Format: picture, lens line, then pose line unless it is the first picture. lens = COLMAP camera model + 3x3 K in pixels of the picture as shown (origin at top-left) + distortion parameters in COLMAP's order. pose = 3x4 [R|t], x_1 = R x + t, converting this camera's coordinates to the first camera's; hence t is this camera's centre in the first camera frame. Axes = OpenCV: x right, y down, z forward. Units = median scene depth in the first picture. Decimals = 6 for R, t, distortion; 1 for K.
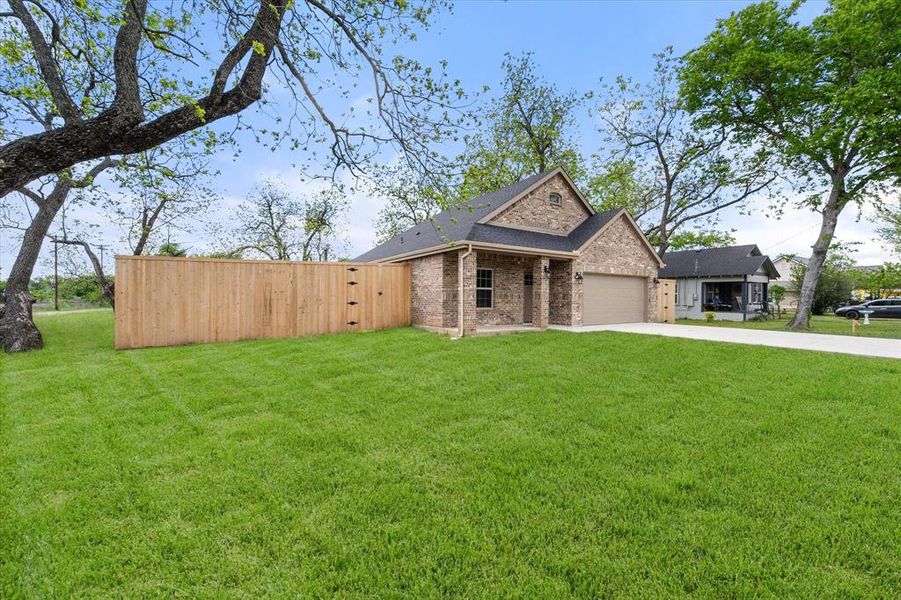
lens RADIAL K [[357.8, 0, 450.9], [0, 357.8, 294.5], [0, 0, 1]] dist [-0.000766, 0.000091]
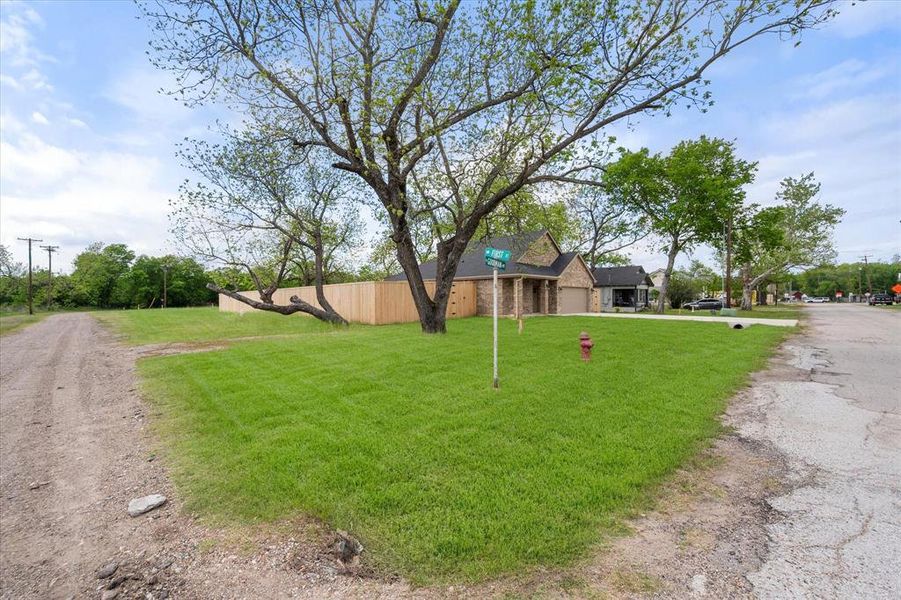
lens RADIAL K [[357.8, 0, 450.9], [0, 357.8, 294.5], [0, 0, 1]] dist [-0.000766, 0.000091]
pose [[0.979797, -0.004036, 0.199955, -0.530661], [0.004482, 0.999988, -0.001781, -0.014579], [-0.199946, 0.002641, 0.979803, -0.688718]]
